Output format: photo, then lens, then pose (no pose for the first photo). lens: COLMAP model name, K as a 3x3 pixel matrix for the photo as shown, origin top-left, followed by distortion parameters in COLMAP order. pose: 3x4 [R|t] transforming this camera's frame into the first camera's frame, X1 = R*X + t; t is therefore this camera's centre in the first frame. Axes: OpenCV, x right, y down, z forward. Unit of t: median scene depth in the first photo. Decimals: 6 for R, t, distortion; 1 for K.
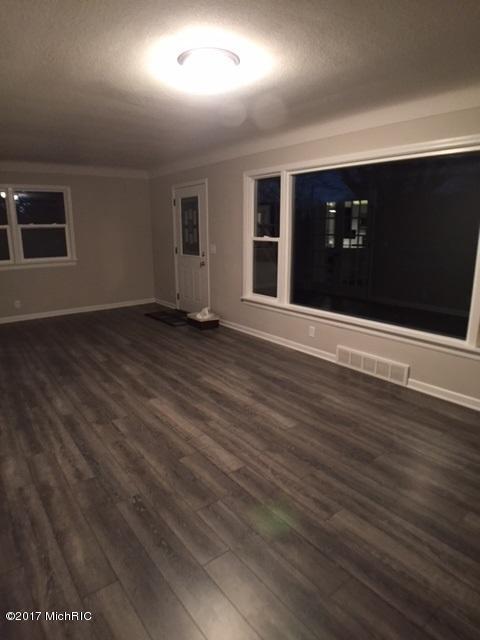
lens RADIAL K [[384.4, 0, 240.7], [0, 384.4, 321.7], [0, 0, 1]] dist [-0.079205, -0.000046]
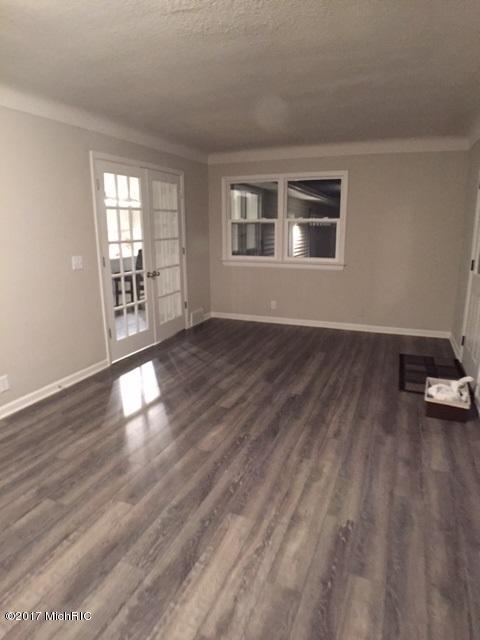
lens RADIAL K [[384.4, 0, 240.0], [0, 384.4, 314.3], [0, 0, 1]] dist [-0.079205, -0.000046]
pose [[0.484040, 0.192153, -0.853688, 0.263722], [-0.201214, 0.973890, 0.105121, -0.162870], [0.851598, 0.120891, 0.510066, 0.675031]]
